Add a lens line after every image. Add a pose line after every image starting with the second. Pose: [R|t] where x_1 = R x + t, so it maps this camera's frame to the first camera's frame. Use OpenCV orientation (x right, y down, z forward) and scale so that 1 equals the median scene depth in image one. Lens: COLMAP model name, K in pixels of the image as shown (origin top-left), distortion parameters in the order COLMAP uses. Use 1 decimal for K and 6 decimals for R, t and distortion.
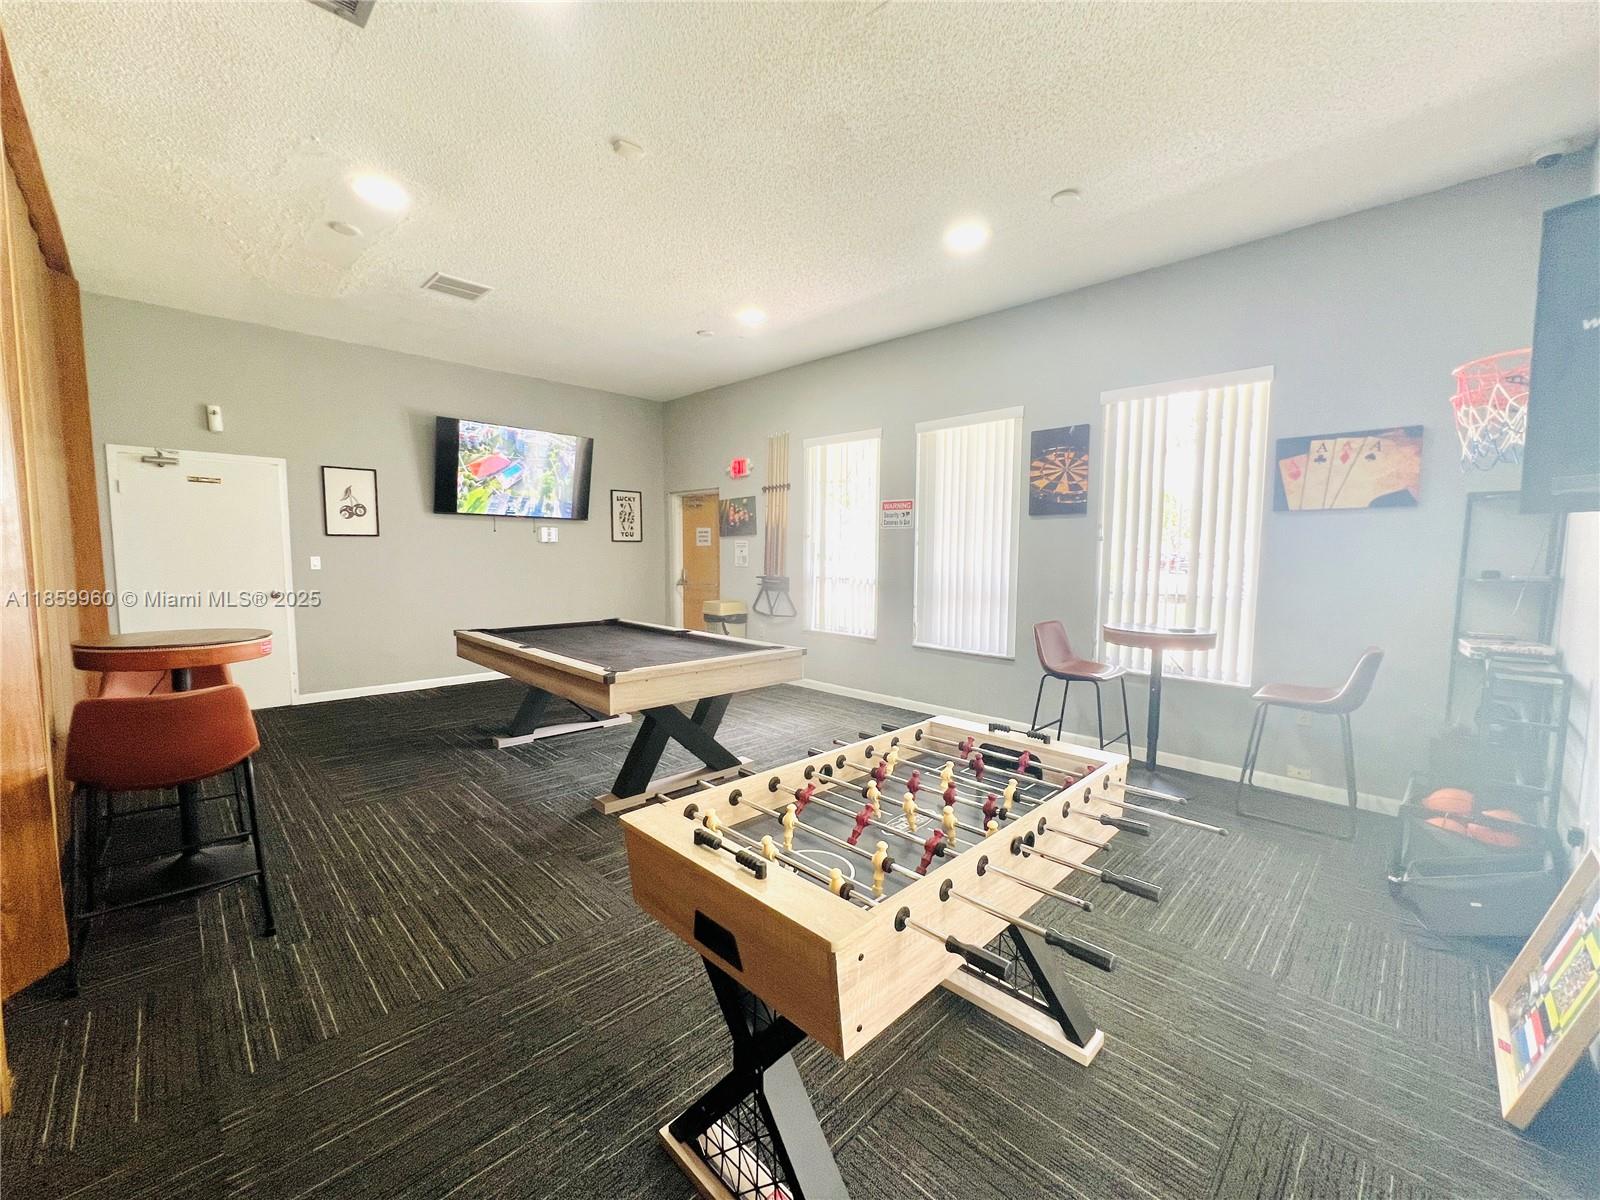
lens RADIAL K [[644.4, 0, 800.0], [0, 644.4, 600.0], [0, 0, 1]] dist [0.000191, -0.000064]
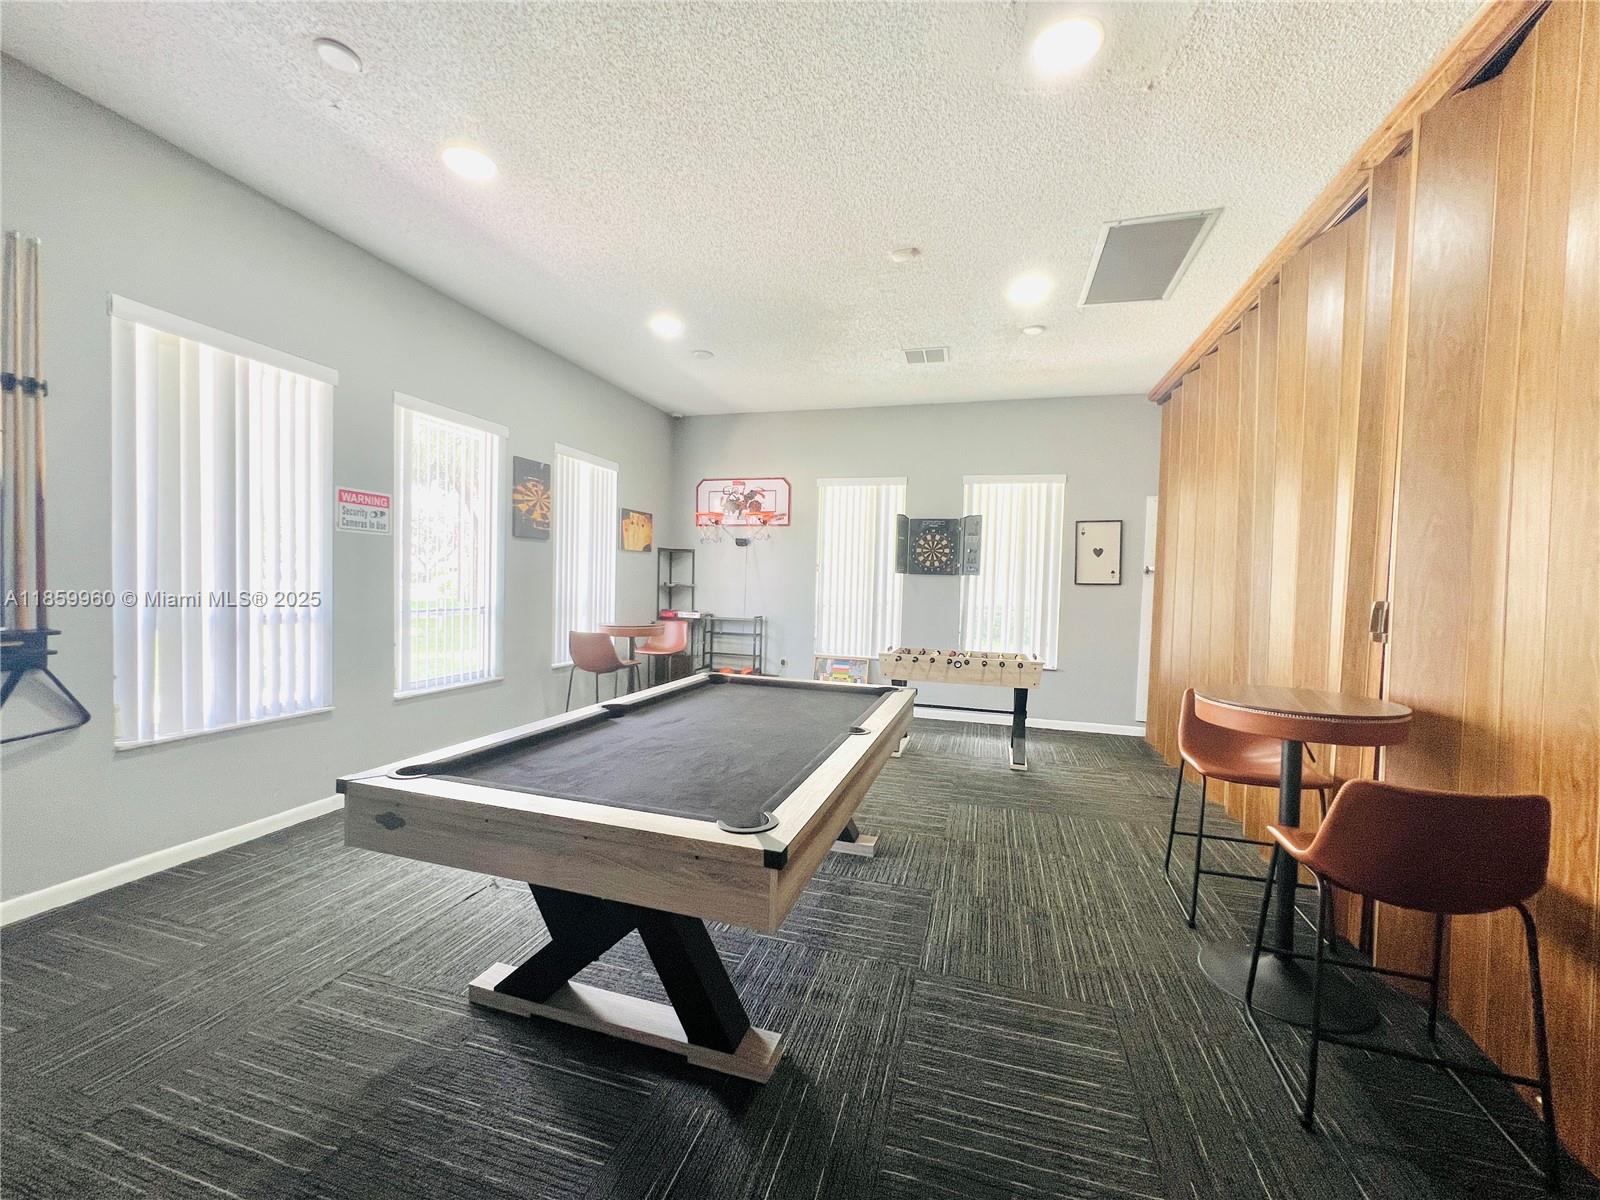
lens RADIAL K [[644.4, 0, 800.0], [0, 644.4, 600.0], [0, 0, 1]] dist [0.000191, -0.000064]
pose [[-0.479495, -0.047121, 0.876279, -0.809898], [0.037695, 0.996530, 0.074214, -0.092225], [-0.876735, 0.068617, -0.476055, 1.144924]]
